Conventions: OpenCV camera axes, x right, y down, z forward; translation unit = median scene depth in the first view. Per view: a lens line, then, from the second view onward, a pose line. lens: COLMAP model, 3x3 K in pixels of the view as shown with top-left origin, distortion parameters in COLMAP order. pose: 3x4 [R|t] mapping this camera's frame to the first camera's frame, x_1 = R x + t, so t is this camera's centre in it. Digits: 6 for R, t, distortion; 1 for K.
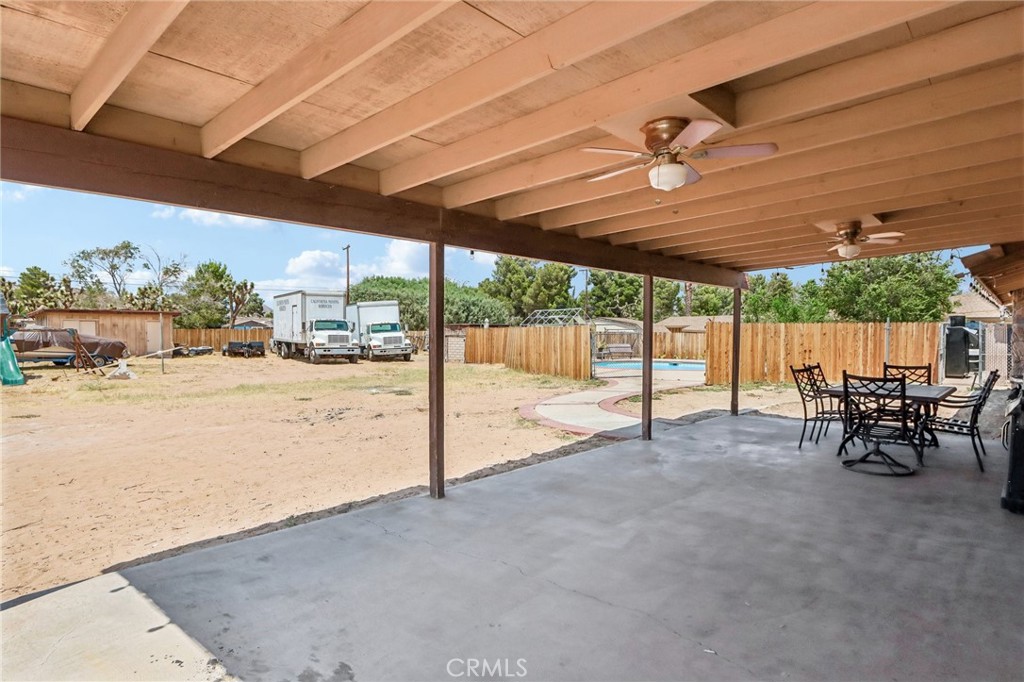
lens RADIAL K [[556.8, 0, 512.7], [0, 556.8, 345.9], [0, 0, 1]] dist [0.022982, 0.000953]
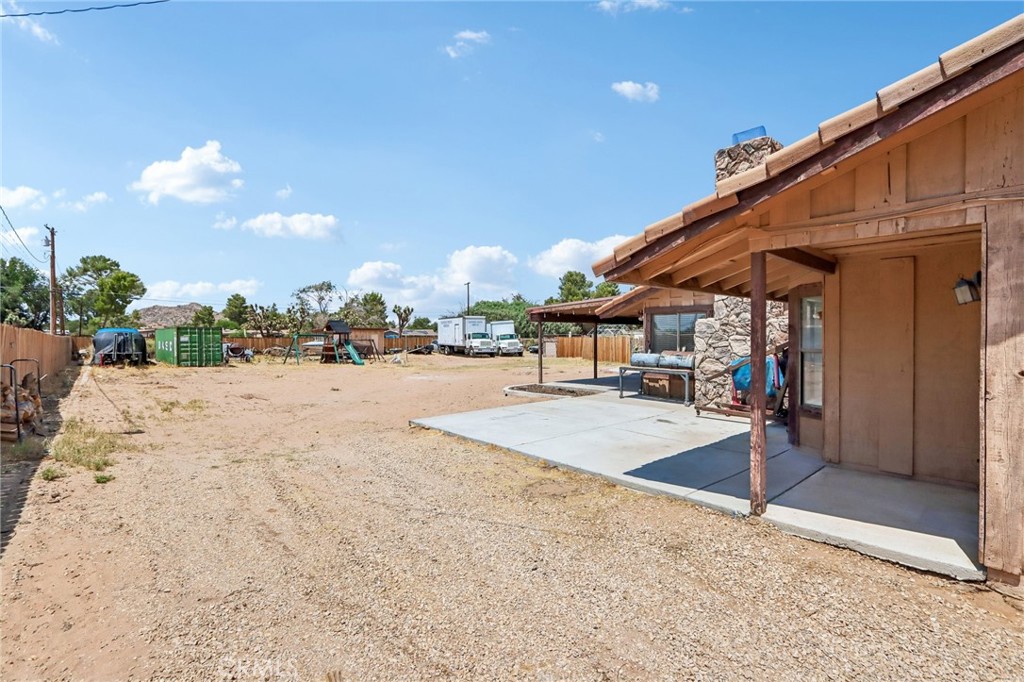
lens RADIAL K [[474.2, 0, 516.2], [0, 474.2, 342.6], [0, 0, 1]] dist [-0.001989, 0.000095]
pose [[0.995424, -0.003920, -0.095480, -0.065566], [0.002760, 0.999921, -0.012287, 0.003028], [0.095521, 0.011967, 0.995356, -0.442608]]
